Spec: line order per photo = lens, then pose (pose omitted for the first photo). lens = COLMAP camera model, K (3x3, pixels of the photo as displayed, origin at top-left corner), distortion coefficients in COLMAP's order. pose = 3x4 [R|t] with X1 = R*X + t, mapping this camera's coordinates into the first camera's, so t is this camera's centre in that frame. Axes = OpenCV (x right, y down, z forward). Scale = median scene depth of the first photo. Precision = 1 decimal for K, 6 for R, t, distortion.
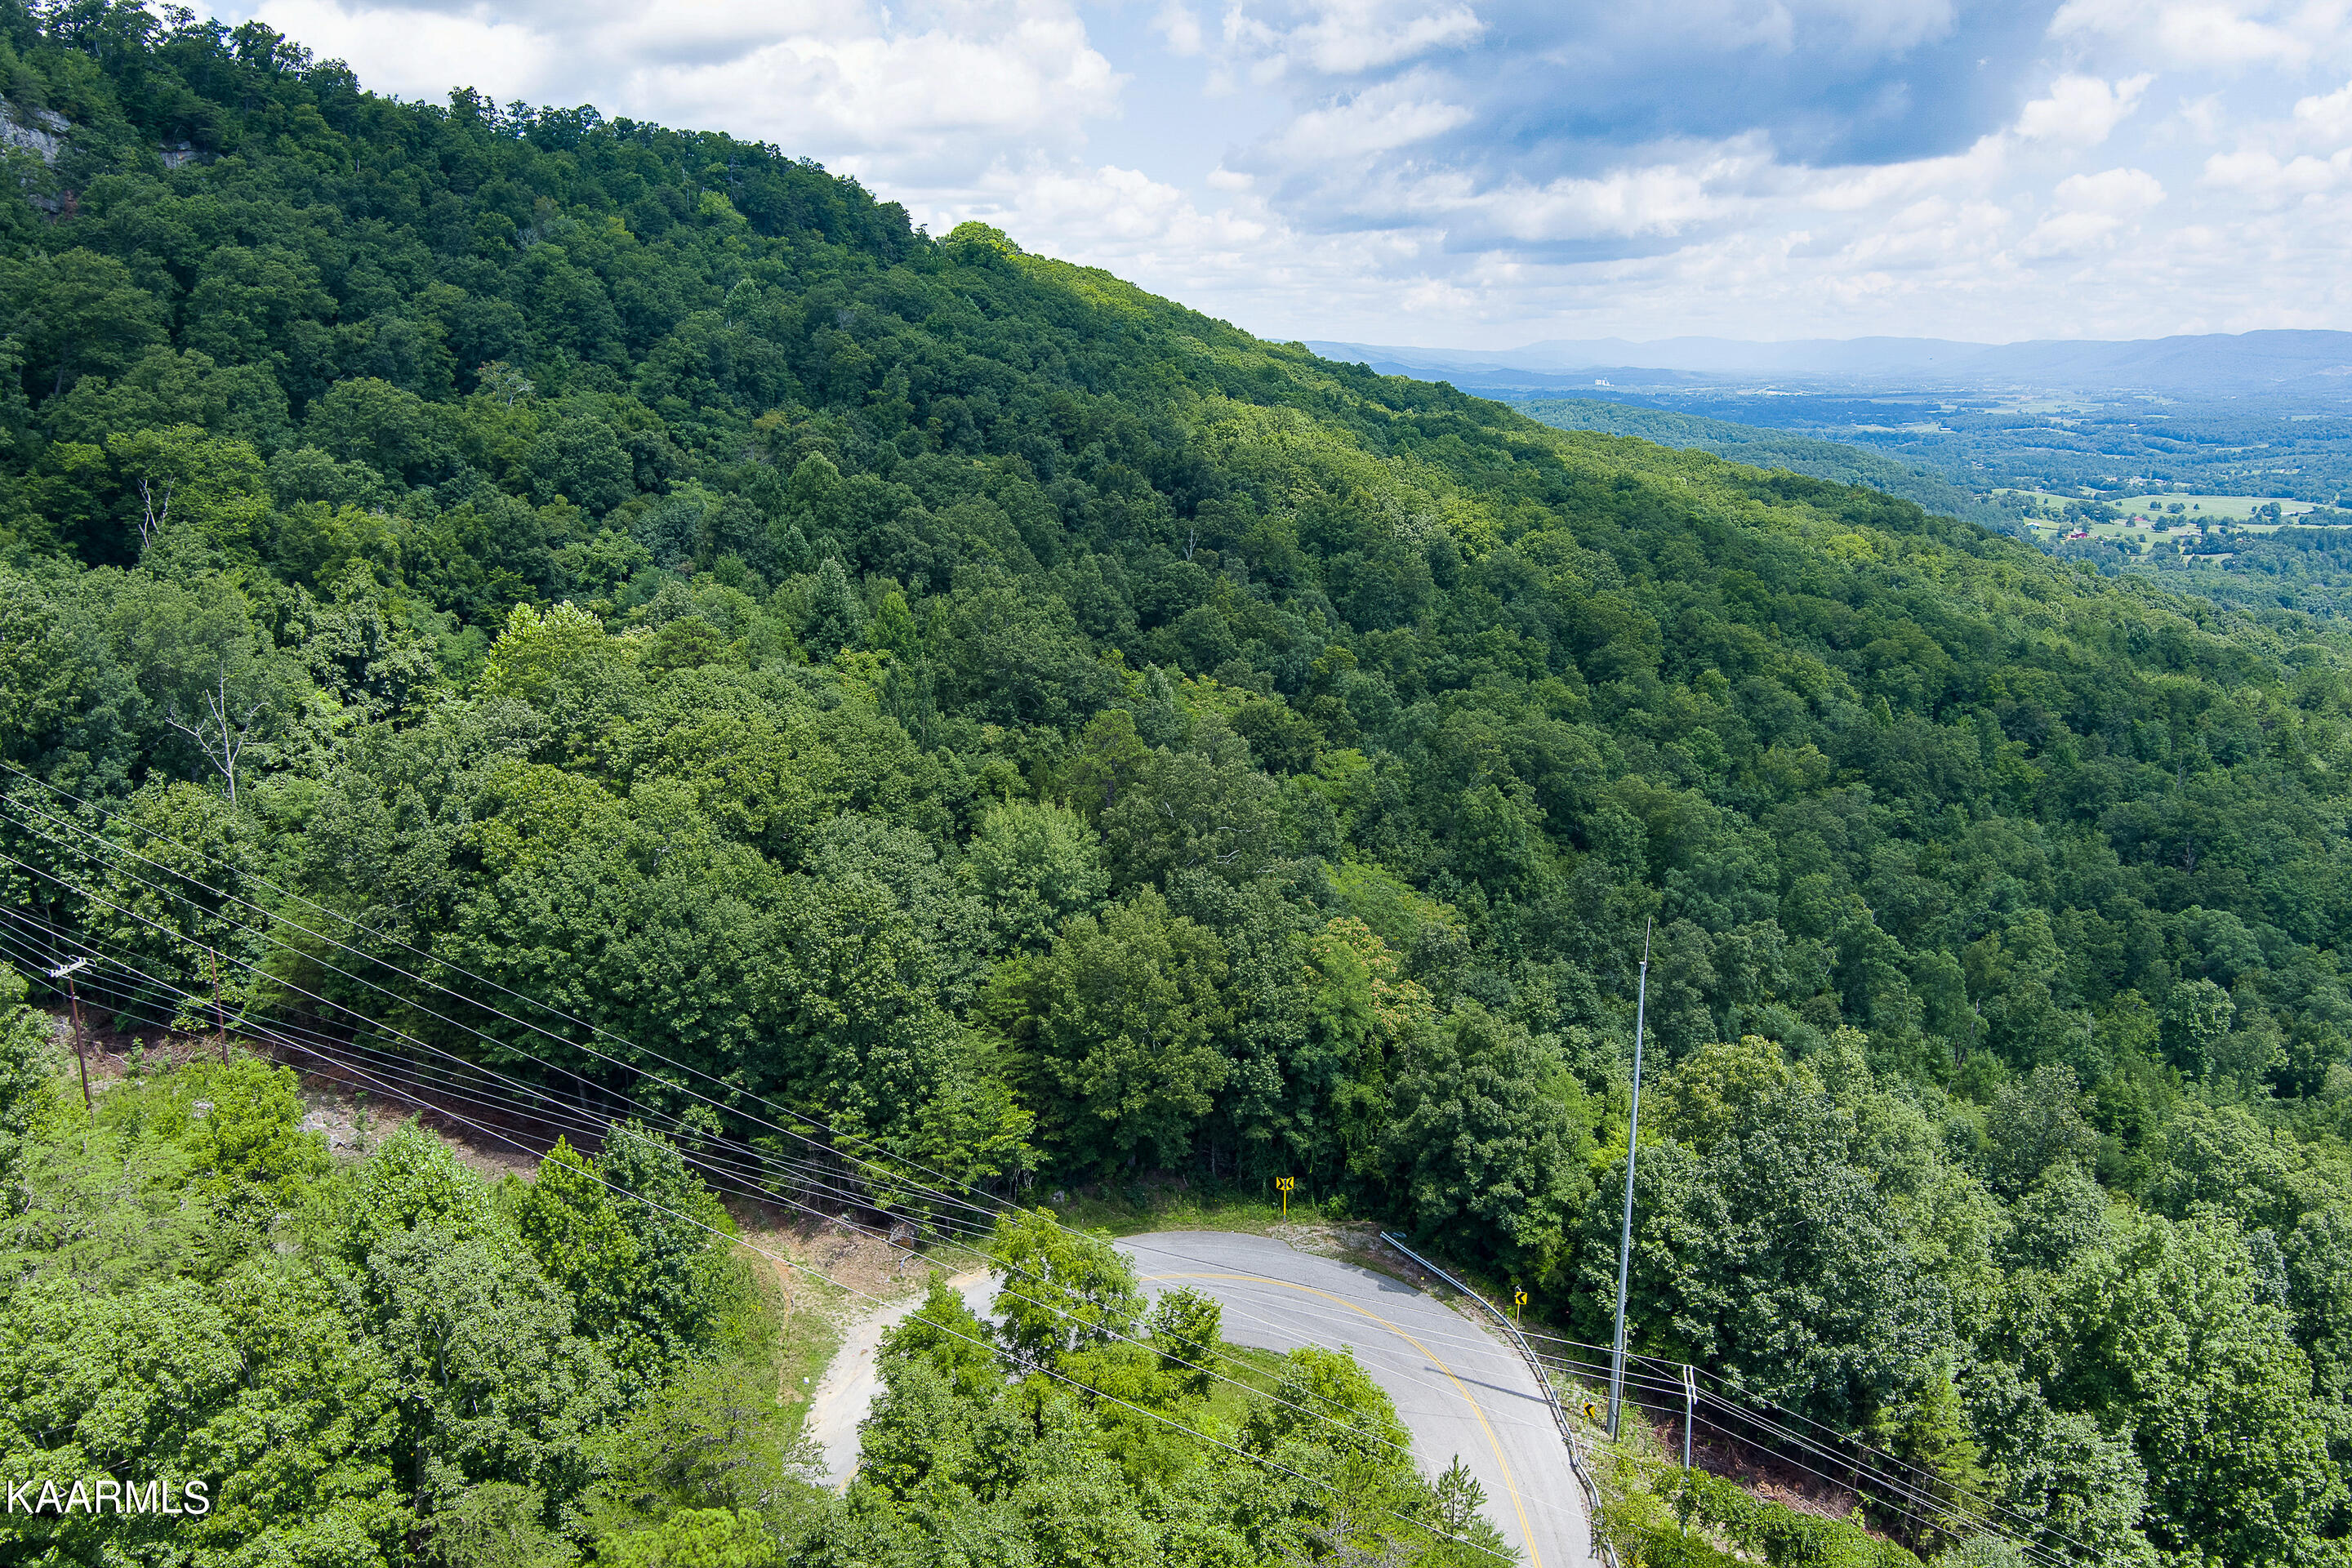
lens RADIAL K [[1825.3, 0, 1176.0], [0, 1825.3, 784.0], [0, 0, 1]] dist [-0.062965, 0.000538]
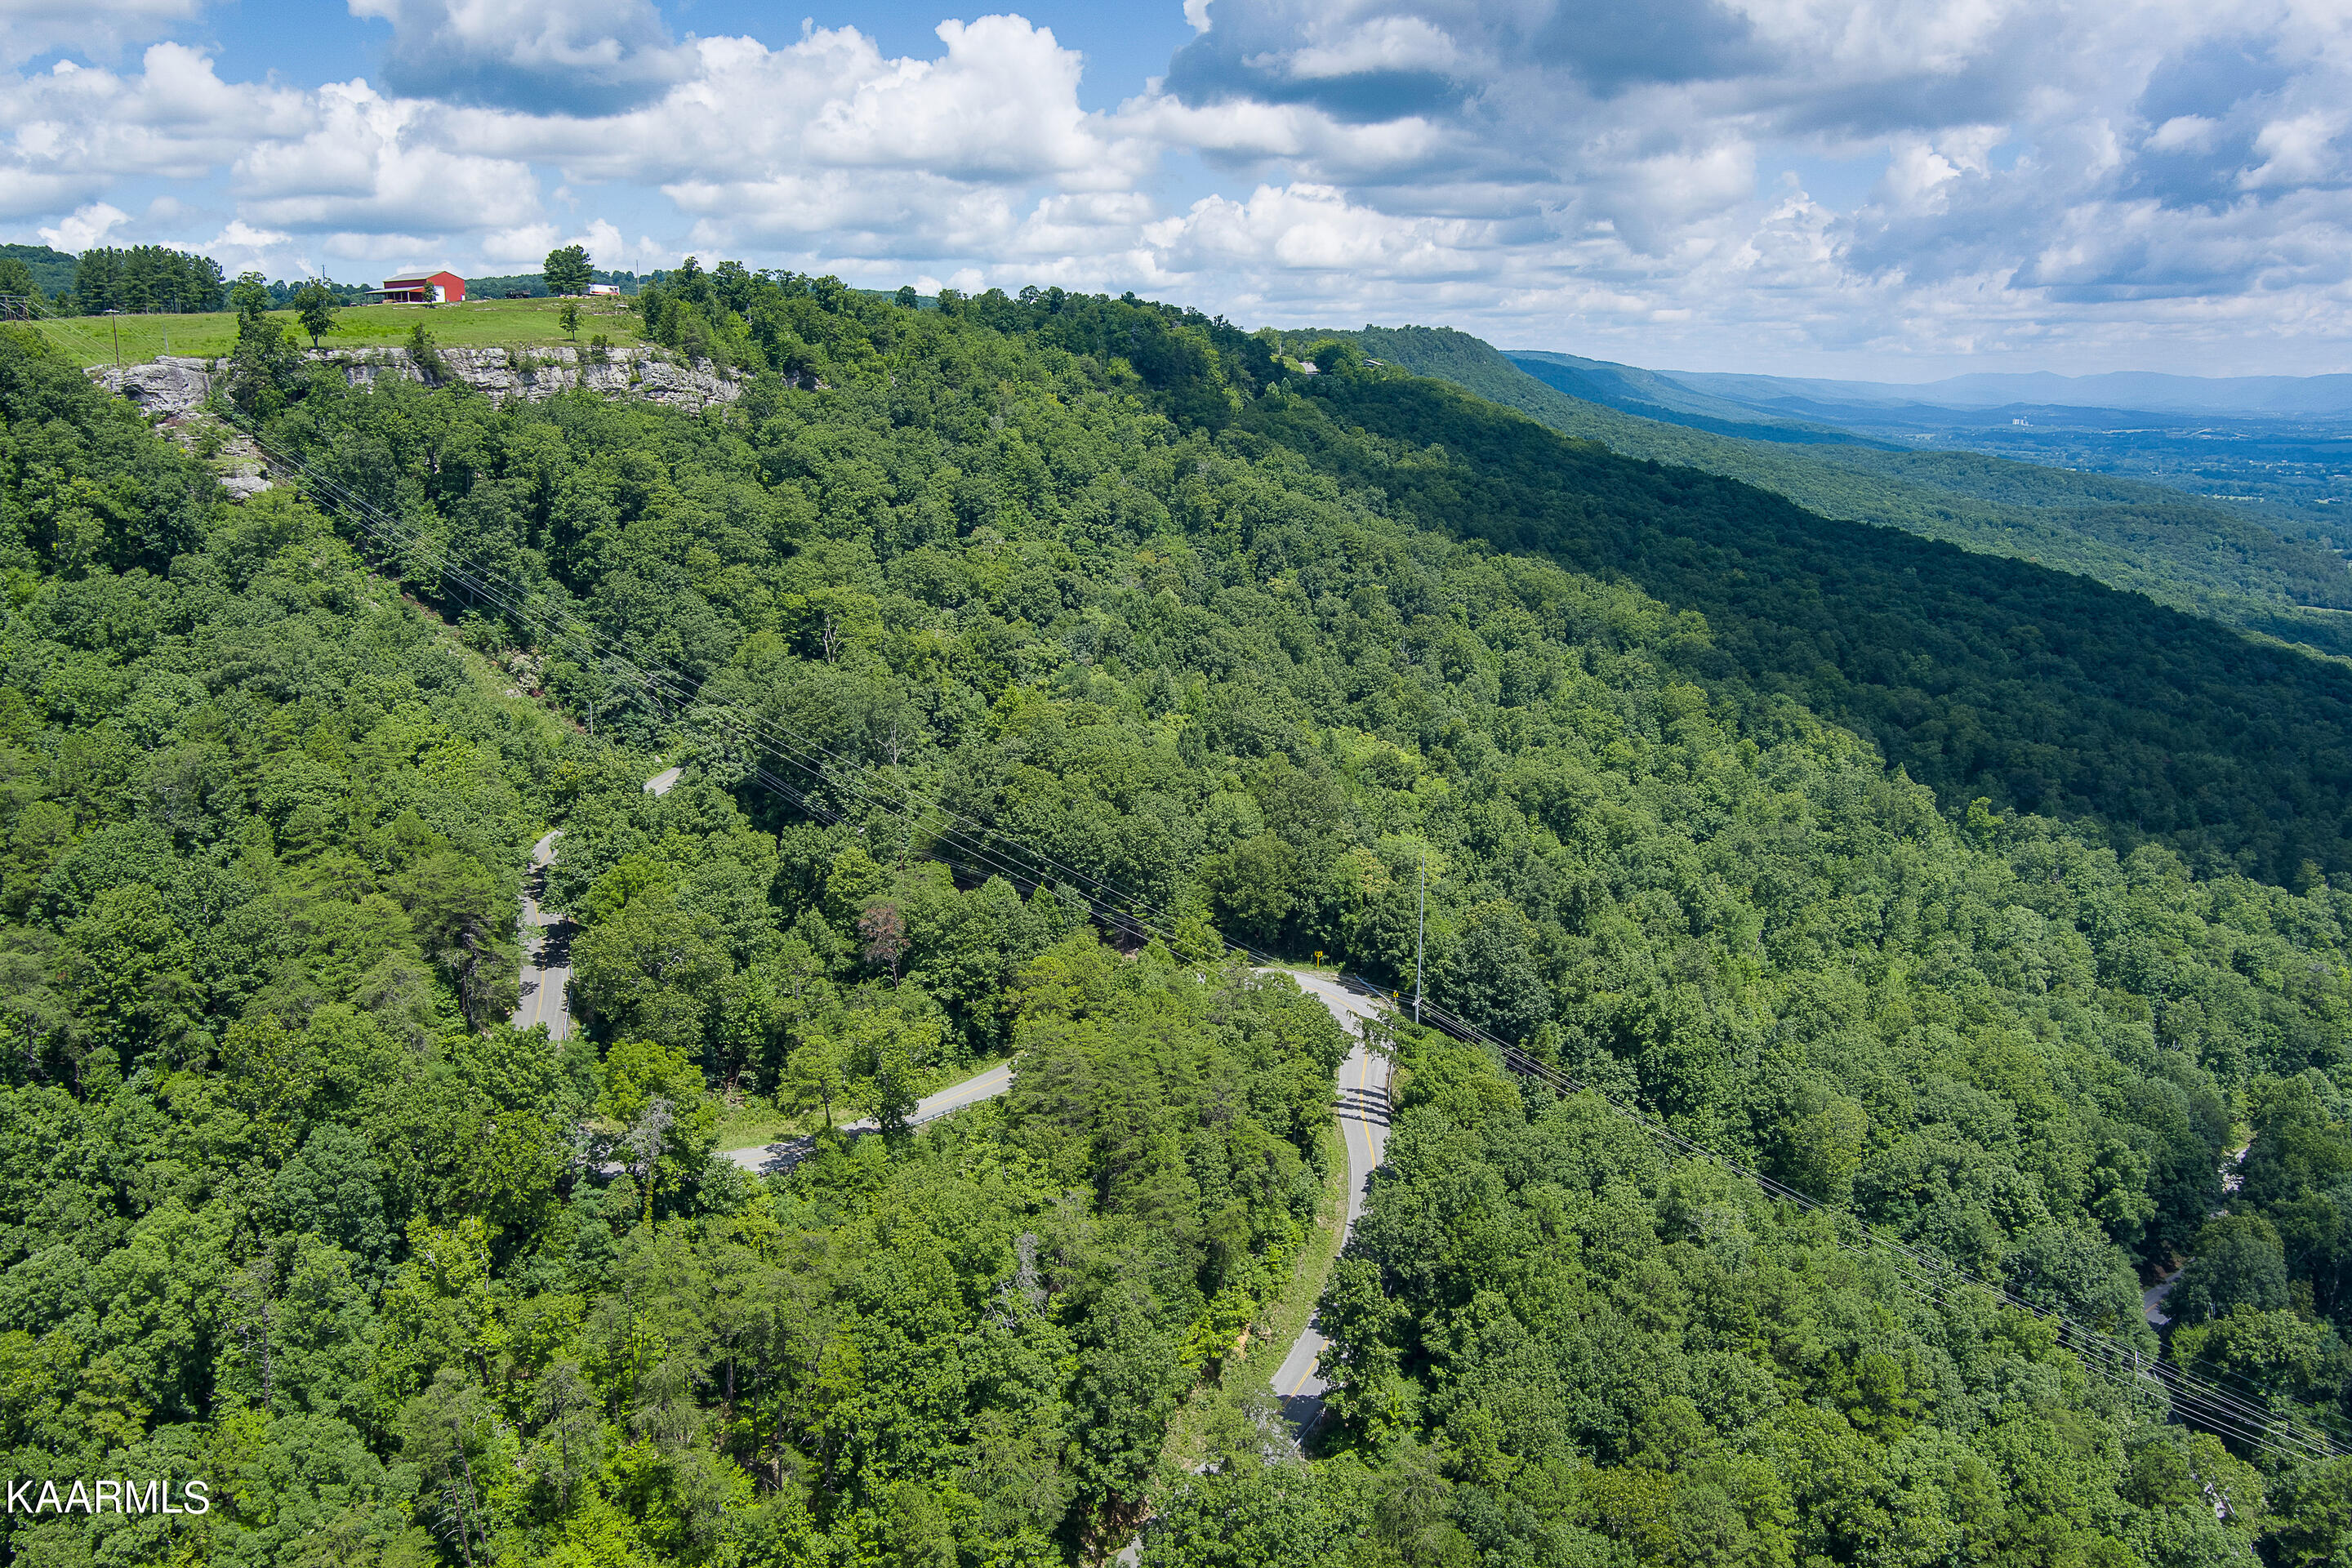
lens RADIAL K [[1825.3, 0, 1176.0], [0, 1825.3, 784.0], [0, 0, 1]] dist [-0.062965, 0.000538]
pose [[0.977119, 0.047650, -0.207289, 0.267584], [-0.050464, 0.998691, -0.008306, 0.018709], [0.206622, 0.018577, 0.978244, -1.024770]]
